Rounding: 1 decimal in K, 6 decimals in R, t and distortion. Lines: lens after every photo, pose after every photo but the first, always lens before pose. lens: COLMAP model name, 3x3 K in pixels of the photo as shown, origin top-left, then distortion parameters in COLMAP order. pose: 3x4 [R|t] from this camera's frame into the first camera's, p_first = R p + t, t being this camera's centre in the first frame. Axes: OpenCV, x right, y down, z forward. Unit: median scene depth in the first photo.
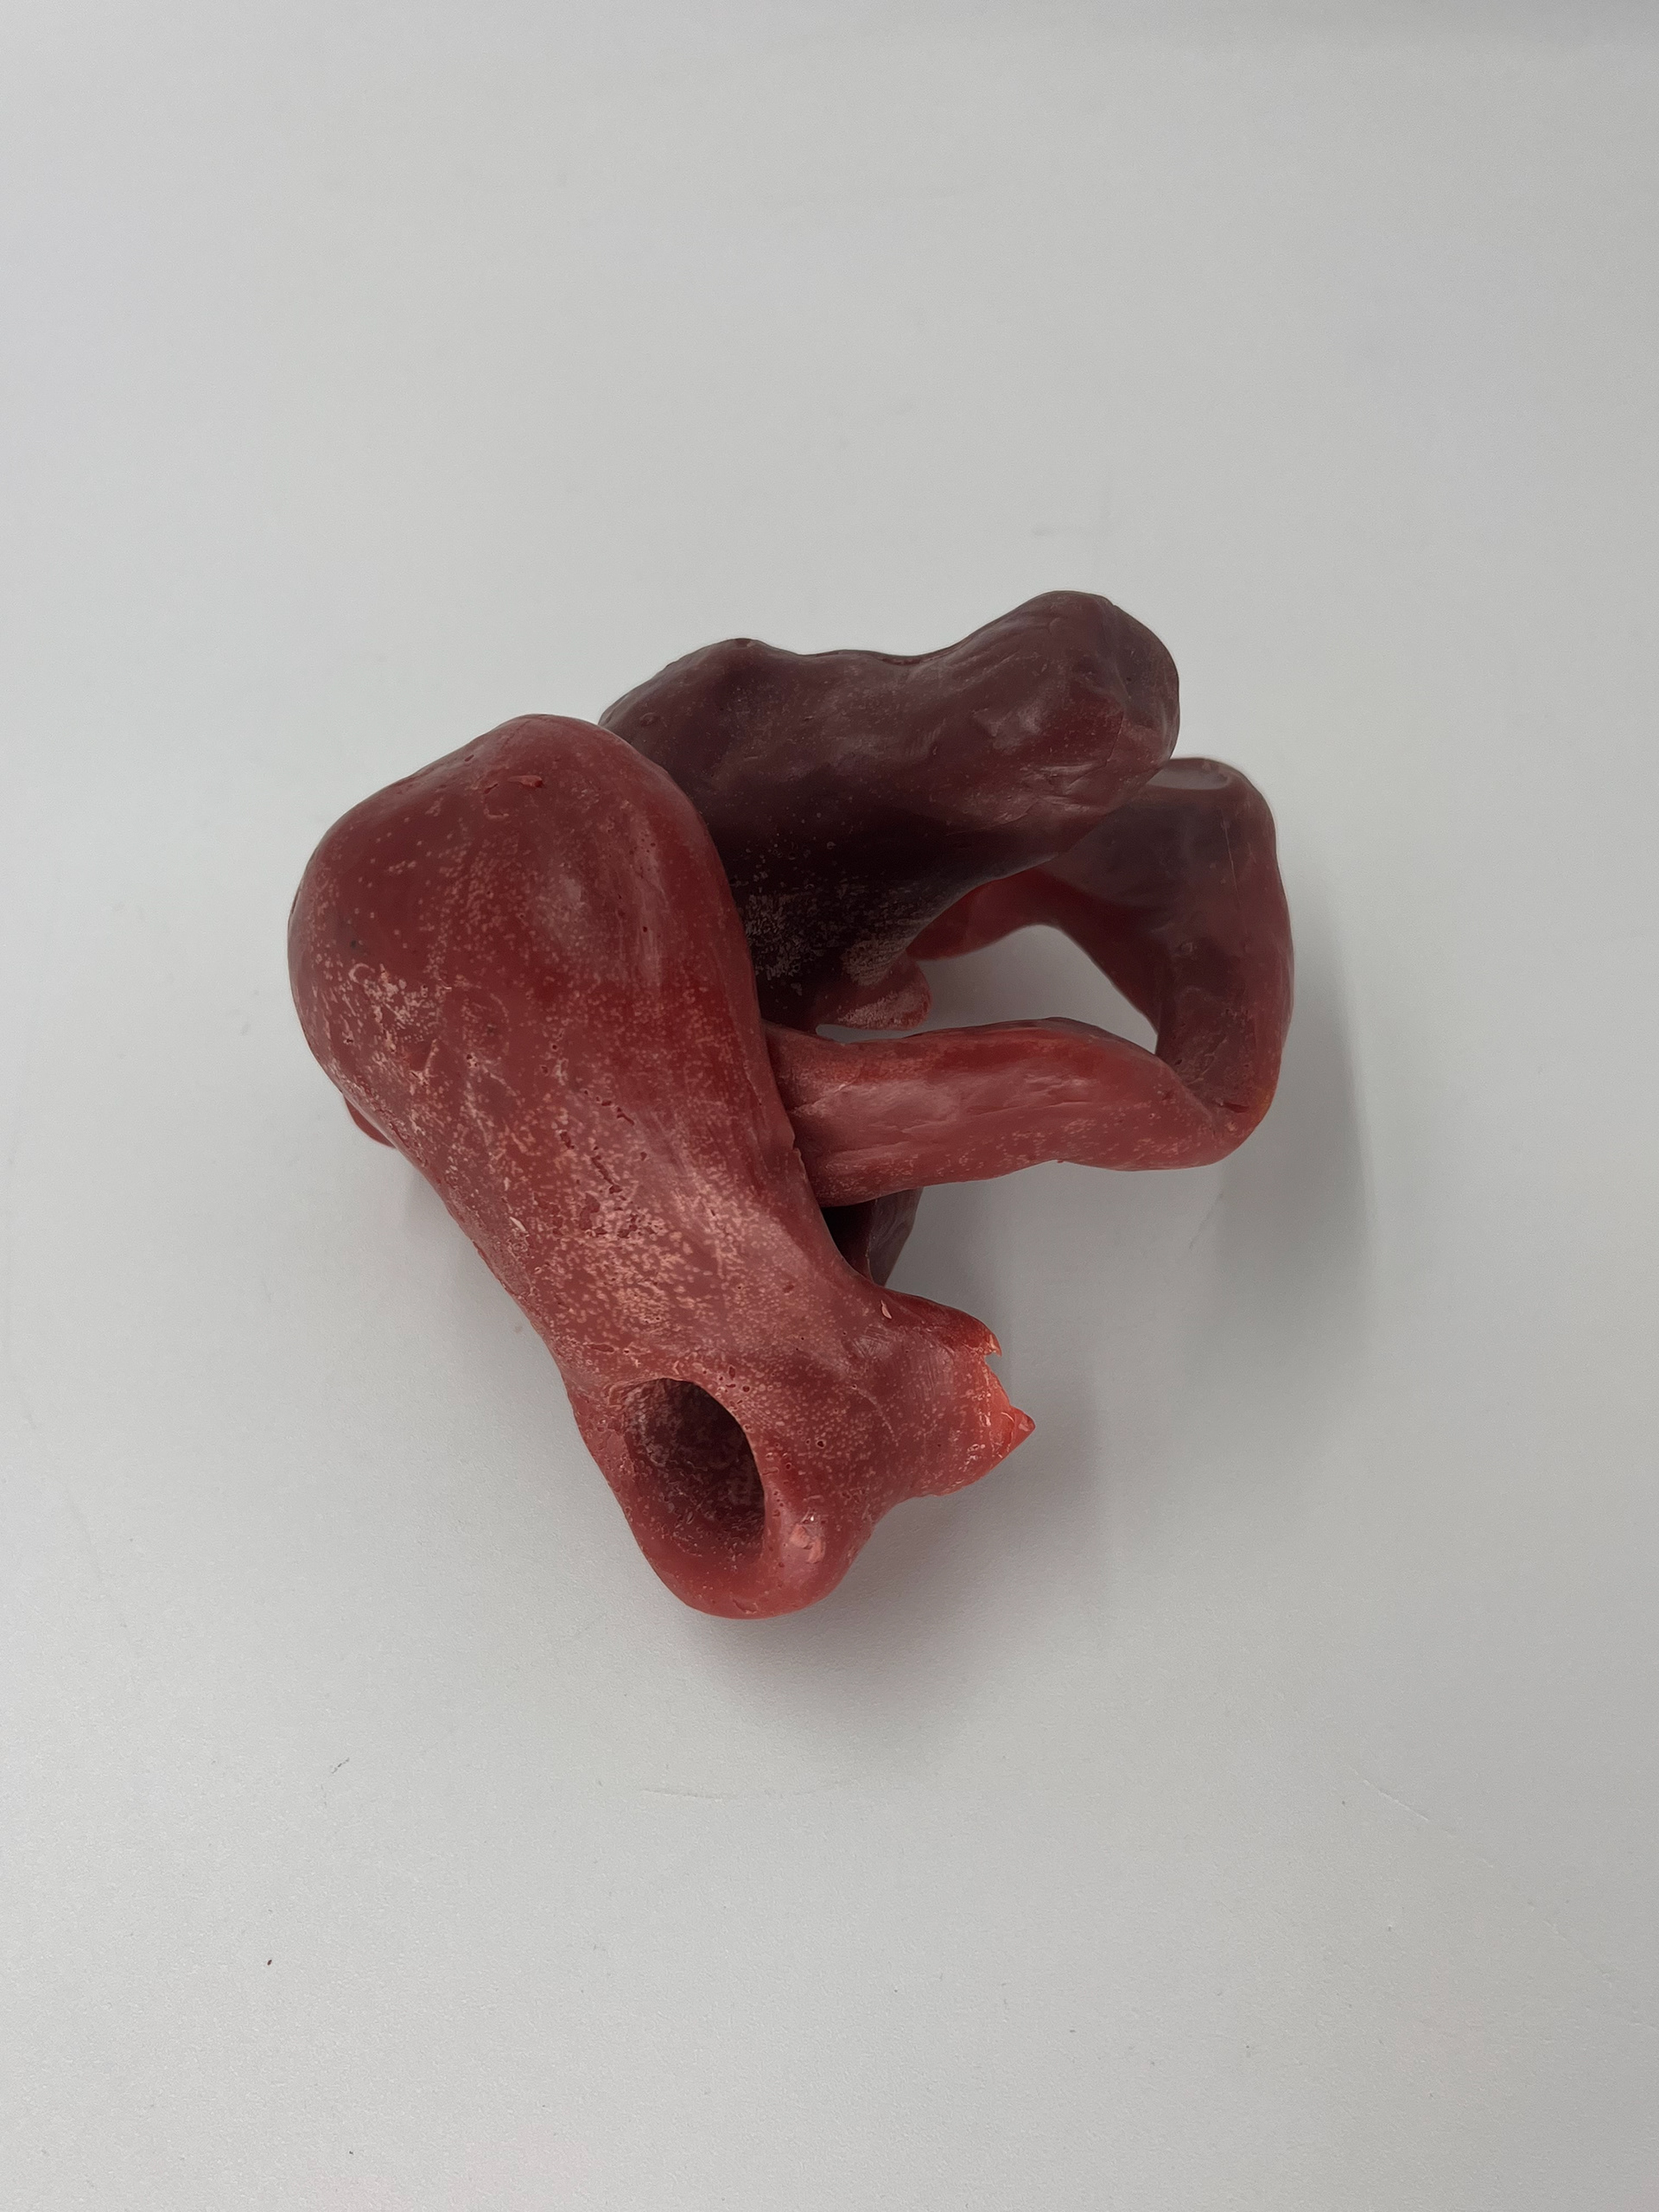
lens RADIAL K [[2032.8, 0, 848.8], [0, 2032.8, 1116.4], [0, 0, 1]] dist [0.073680, -0.000417]
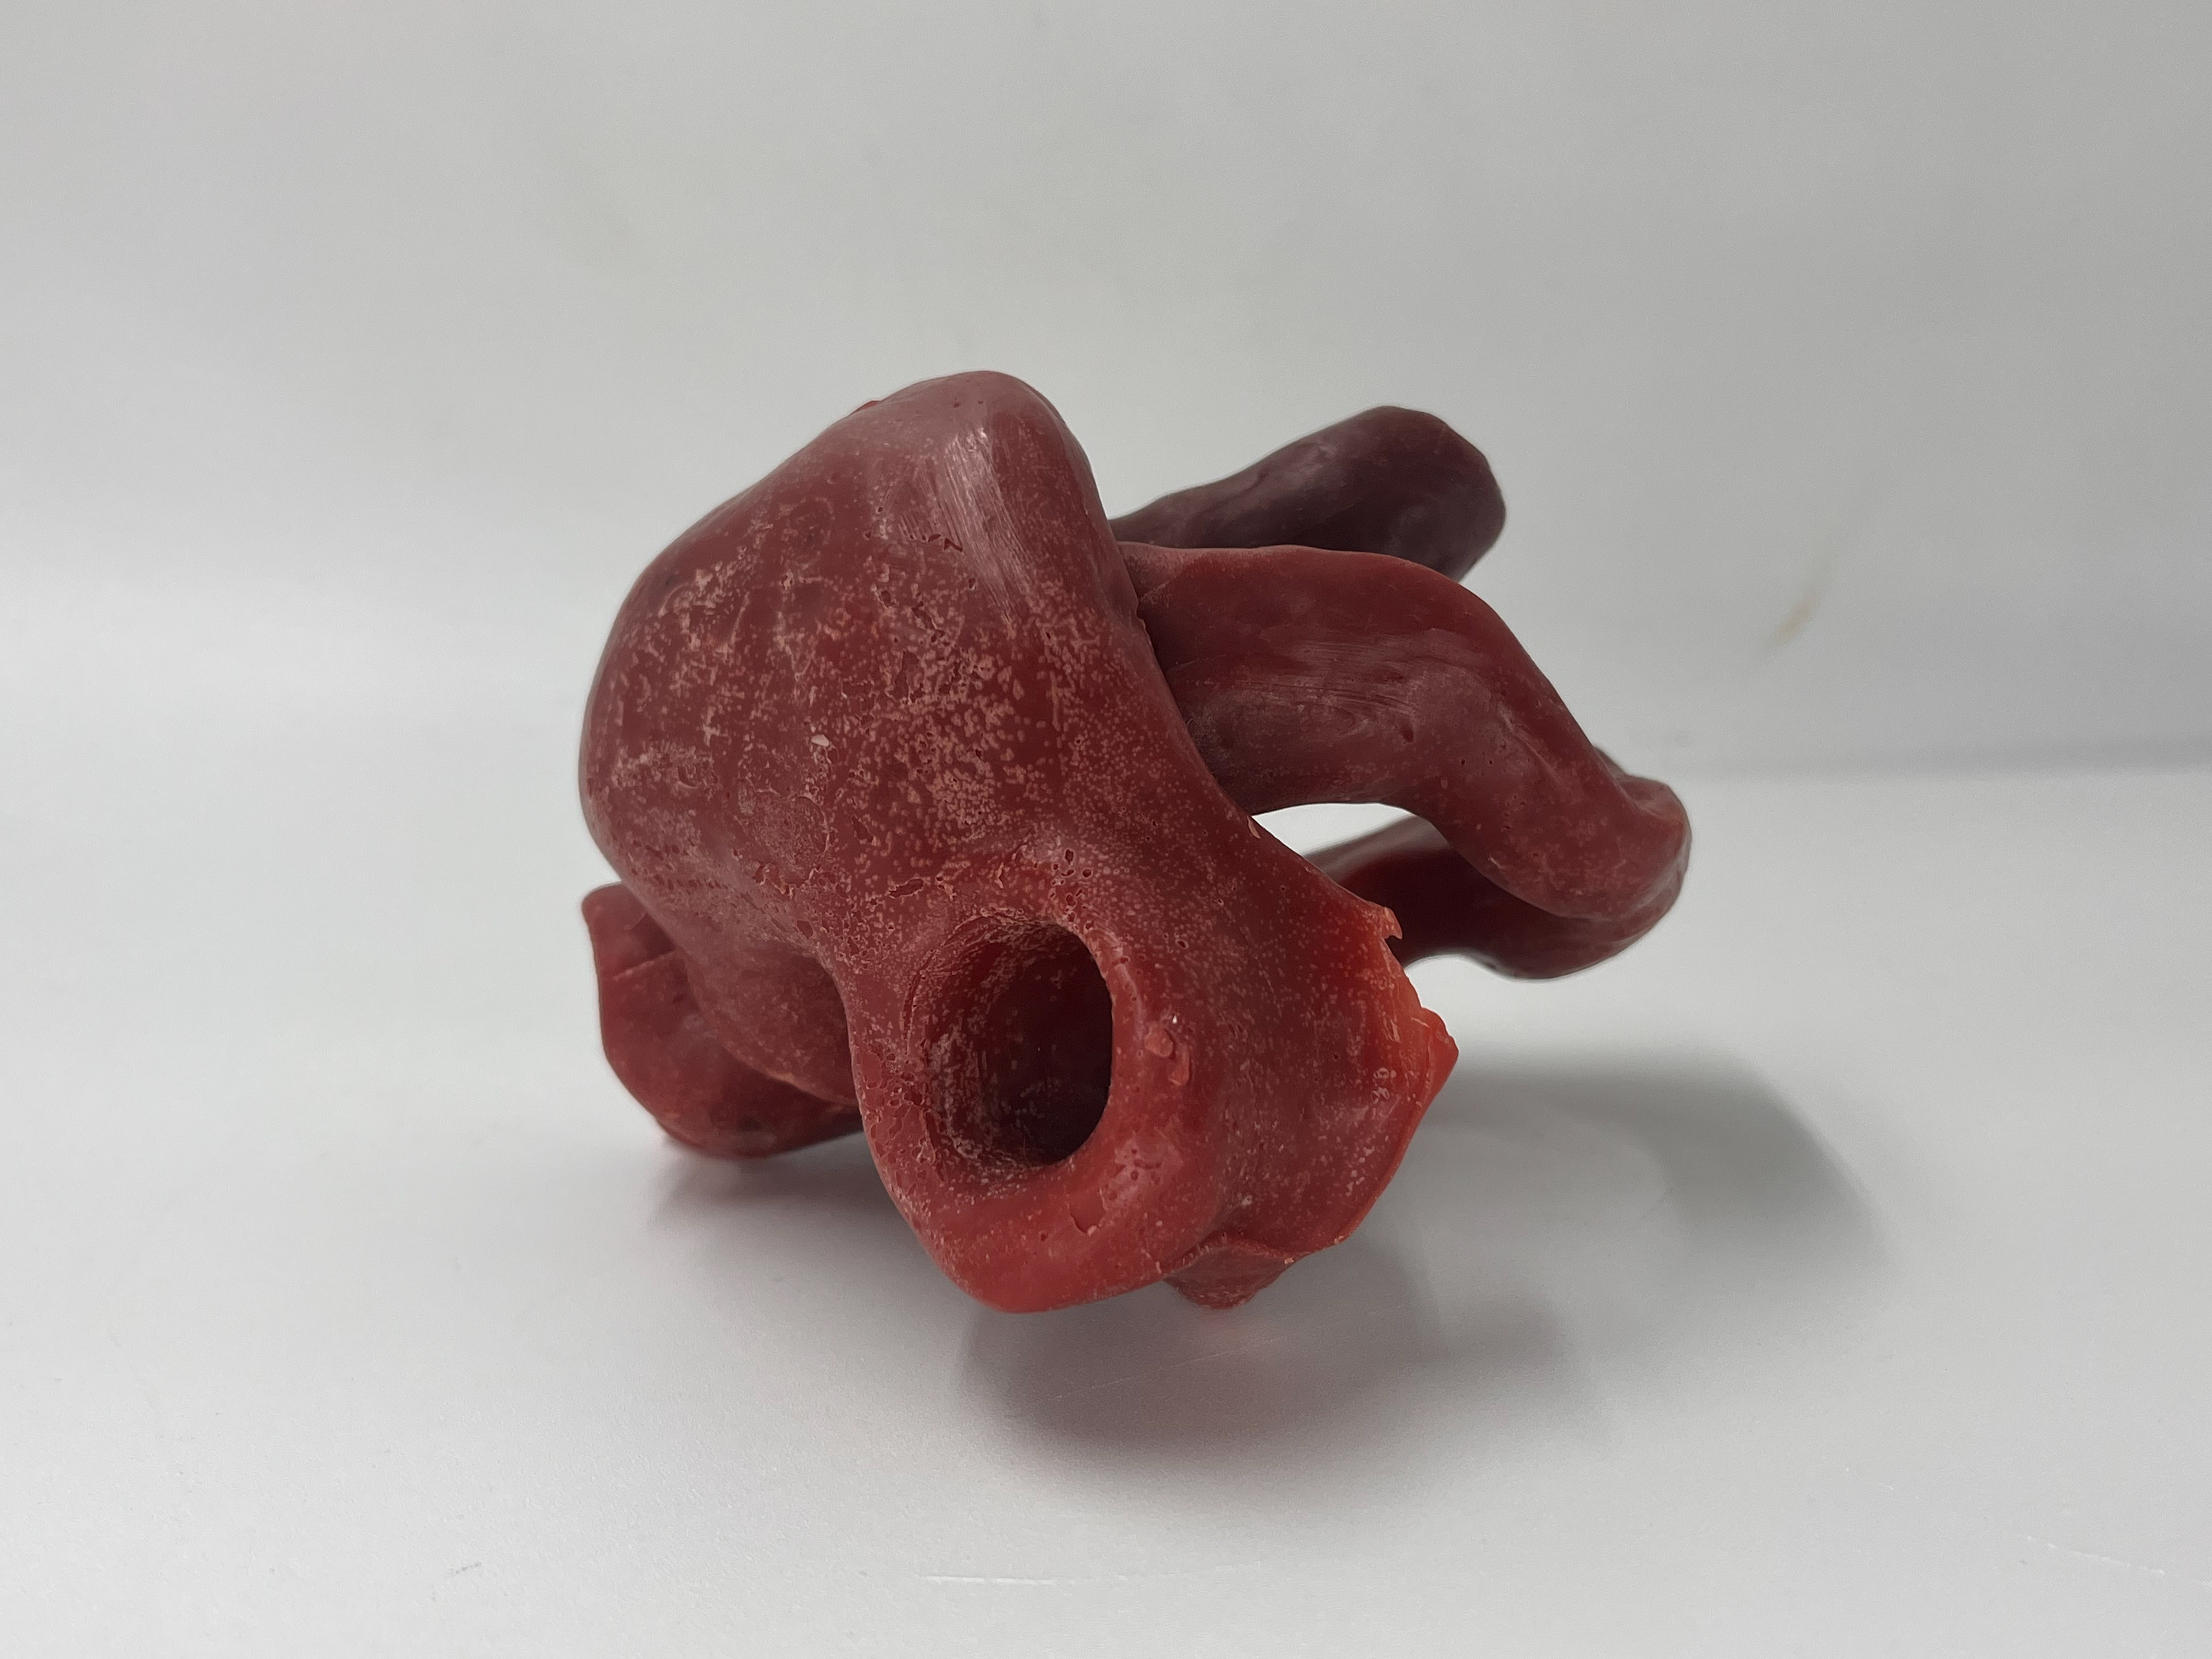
lens RADIAL K [[2335.9, 0, 1096.7], [0, 2335.9, 834.0], [0, 0, 1]] dist [0.018376, 0.000000]
pose [[0.999420, -0.033372, -0.006794, -0.040651], [0.017140, 0.665264, -0.746411, 0.836983], [0.029429, 0.745862, 0.665450, 0.380717]]
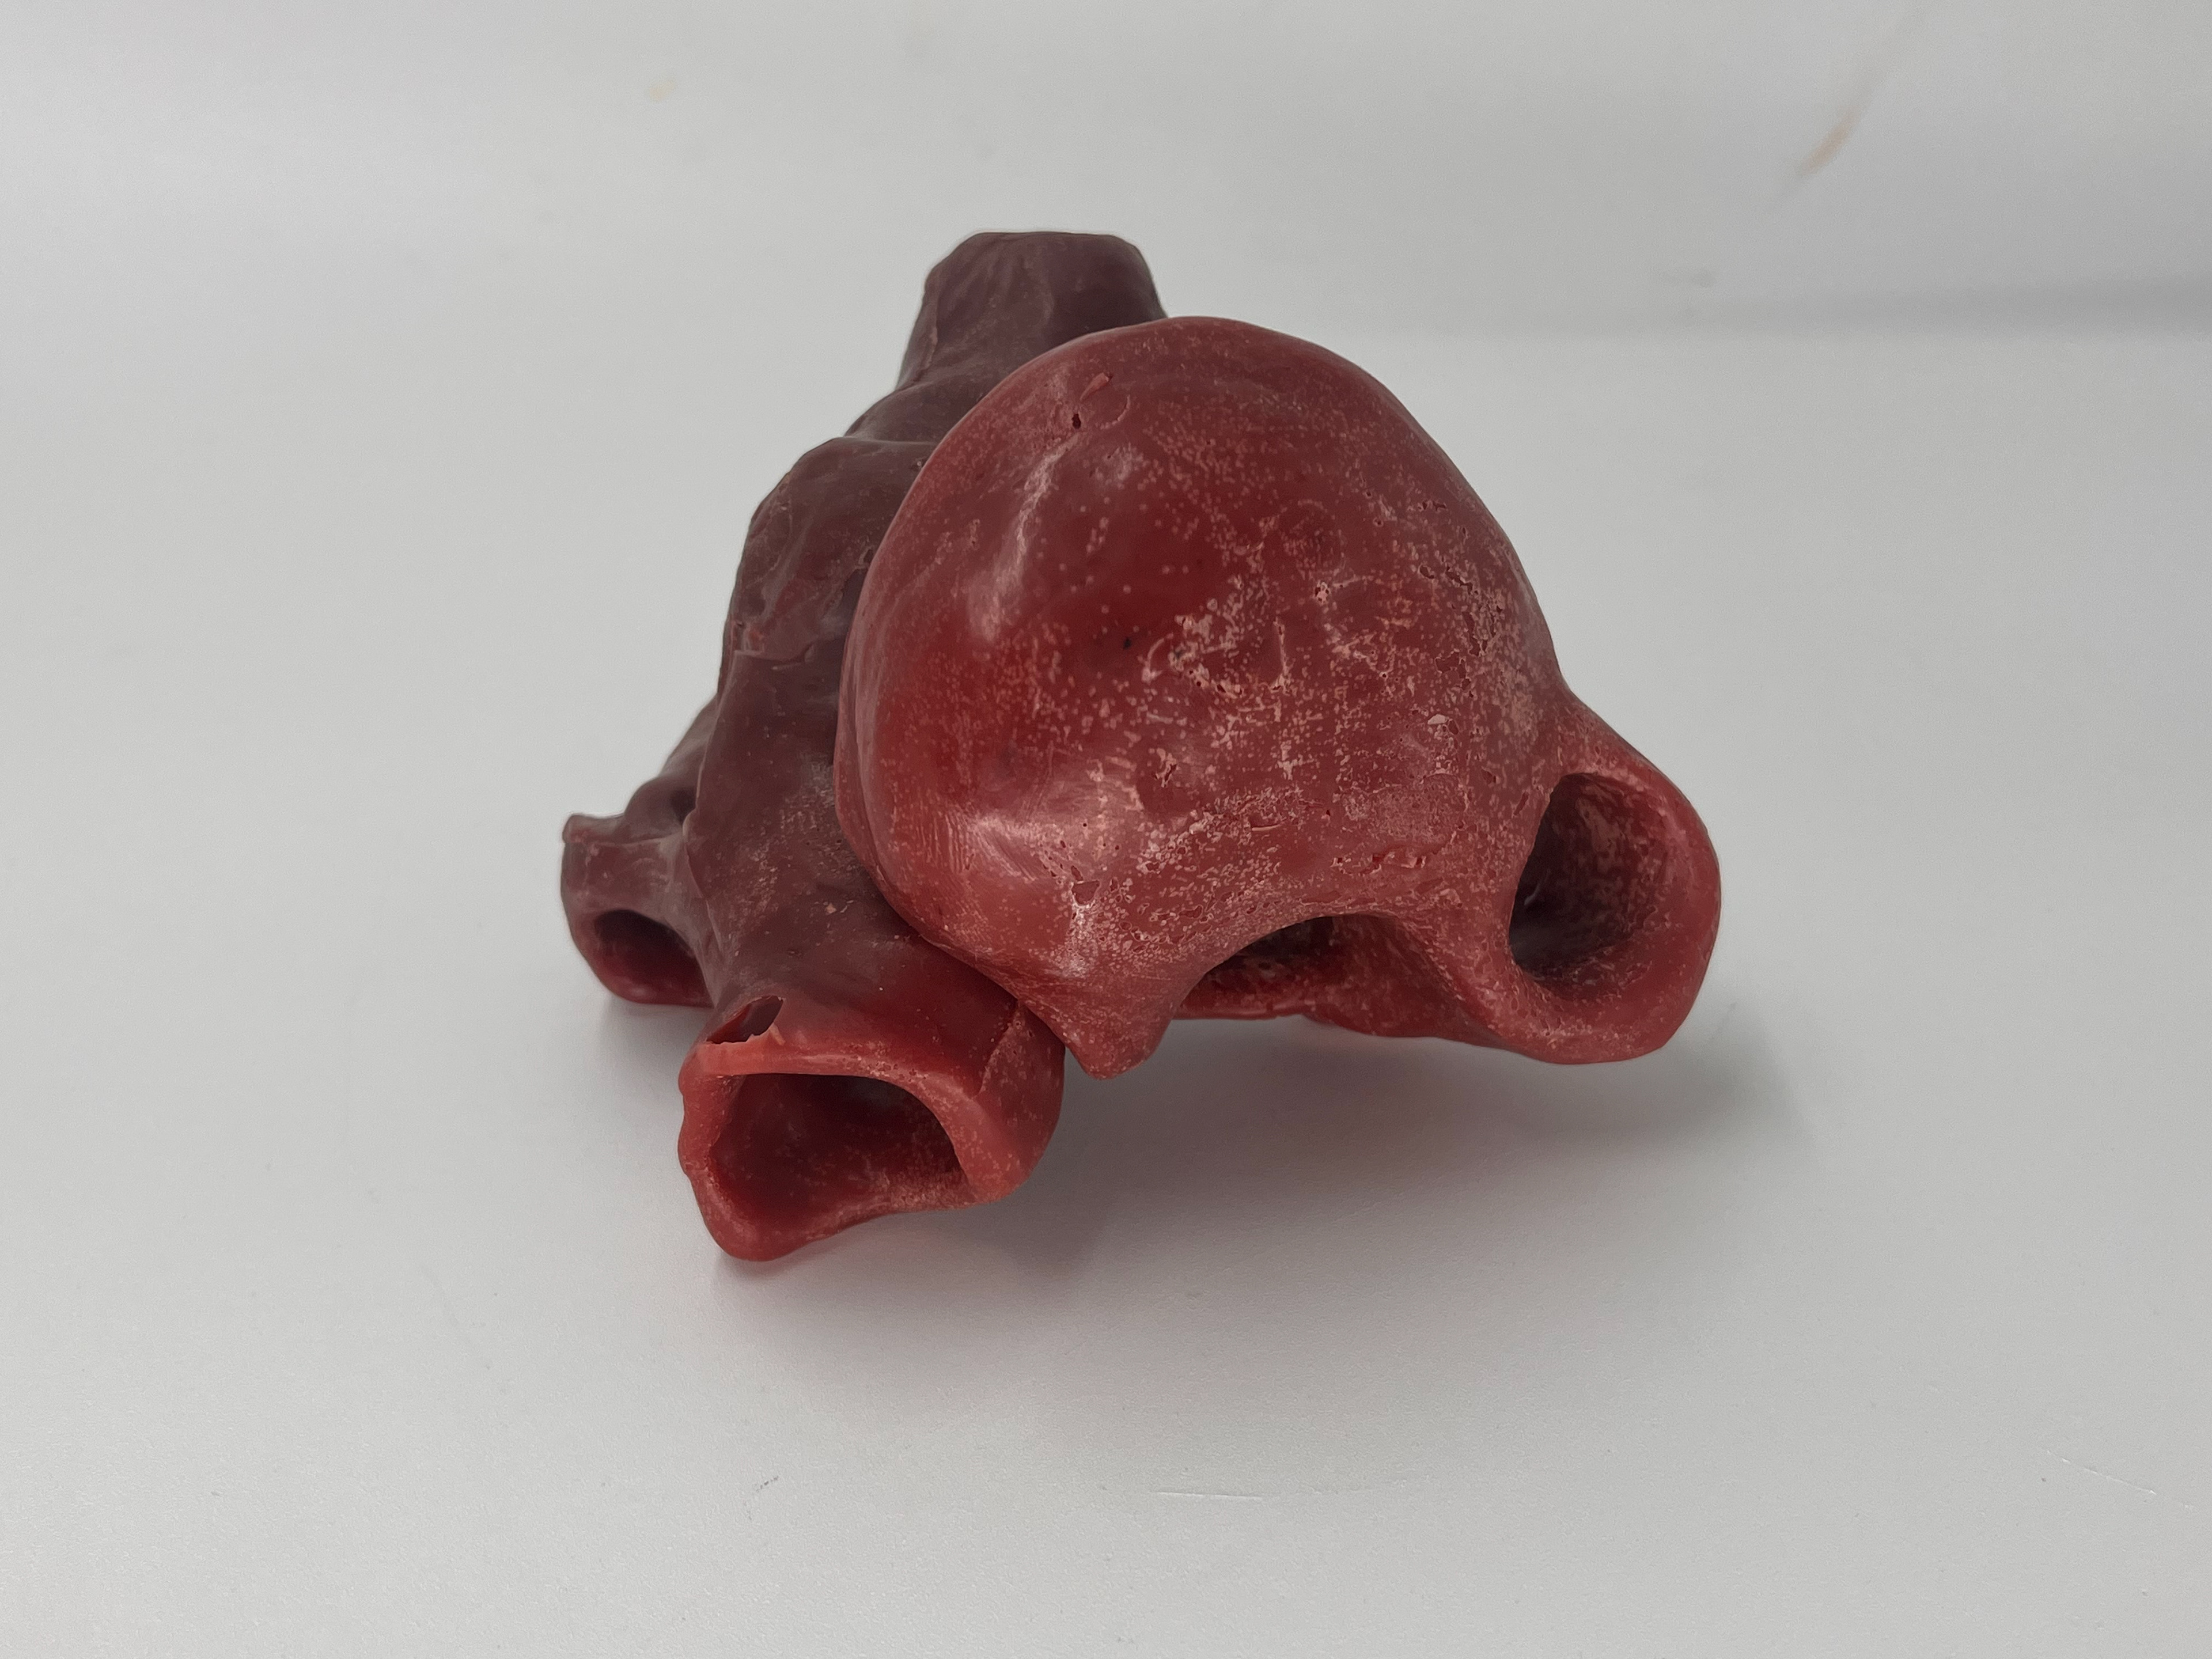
lens RADIAL K [[2334.1, 0, 1105.1], [0, 2334.1, 829.8], [0, 0, 1]] dist [0.028213, 0.000000]
pose [[0.245303, -0.475396, 0.844881, -1.139257], [0.823414, 0.562160, 0.077244, -0.127446], [-0.511680, 0.676739, 0.529347, 0.560981]]
